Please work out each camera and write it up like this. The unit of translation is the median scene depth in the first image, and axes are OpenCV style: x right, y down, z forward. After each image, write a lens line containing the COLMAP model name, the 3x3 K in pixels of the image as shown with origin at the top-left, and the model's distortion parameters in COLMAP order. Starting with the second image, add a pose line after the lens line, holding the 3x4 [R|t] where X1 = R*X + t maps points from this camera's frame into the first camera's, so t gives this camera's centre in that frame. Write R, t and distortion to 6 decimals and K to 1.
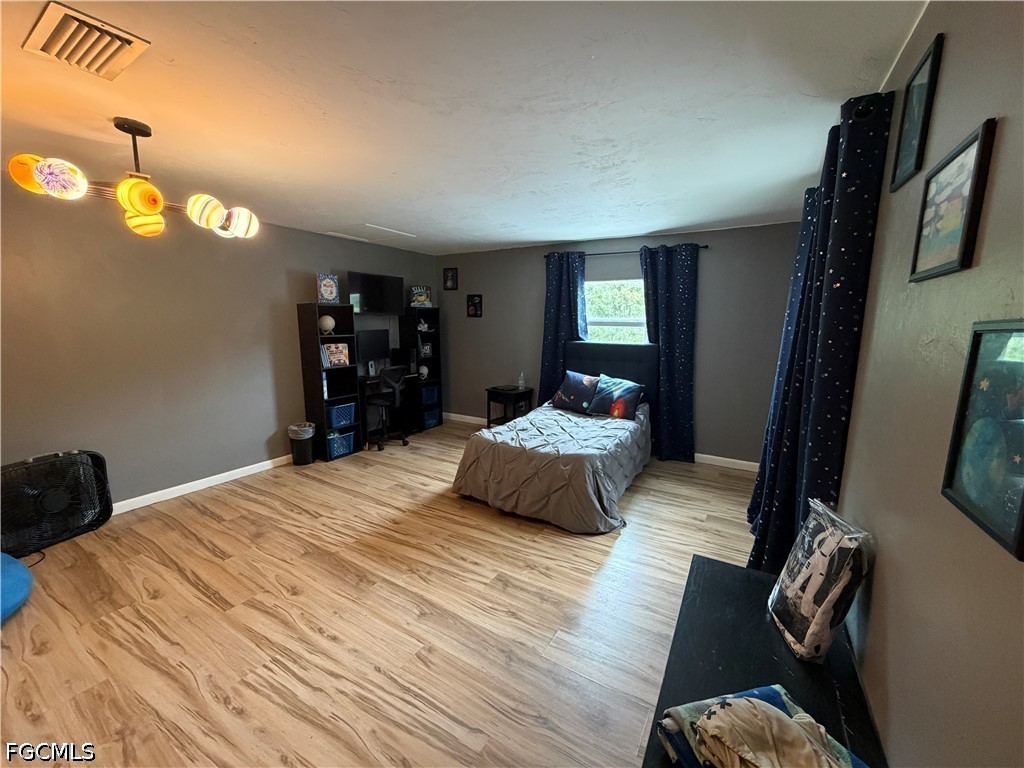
lens RADIAL K [[408.0, 0, 510.0], [0, 408.0, 385.2], [0, 0, 1]] dist [-0.000407, 0.000016]
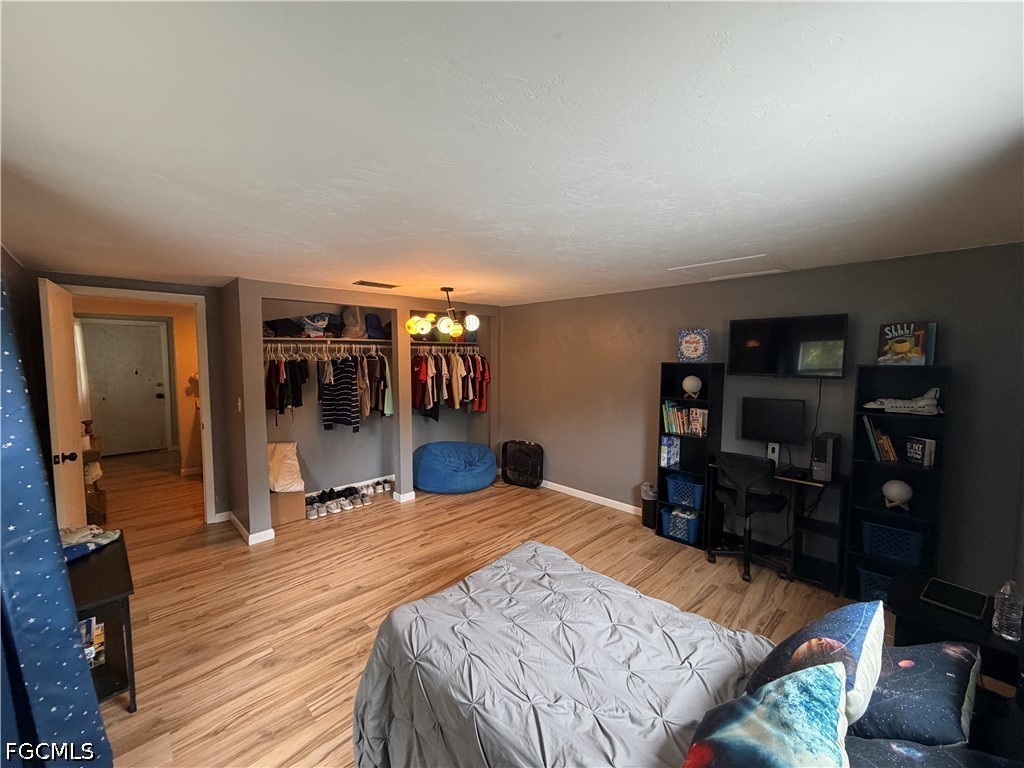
lens RADIAL K [[408.0, 0, 510.0], [0, 408.0, 385.2], [0, 0, 1]] dist [-0.000407, 0.000016]
pose [[-0.242378, 0.061955, -0.968202, 0.690201], [-0.158956, 0.981937, 0.102626, -0.252658], [0.957072, 0.178776, -0.228152, 1.177829]]
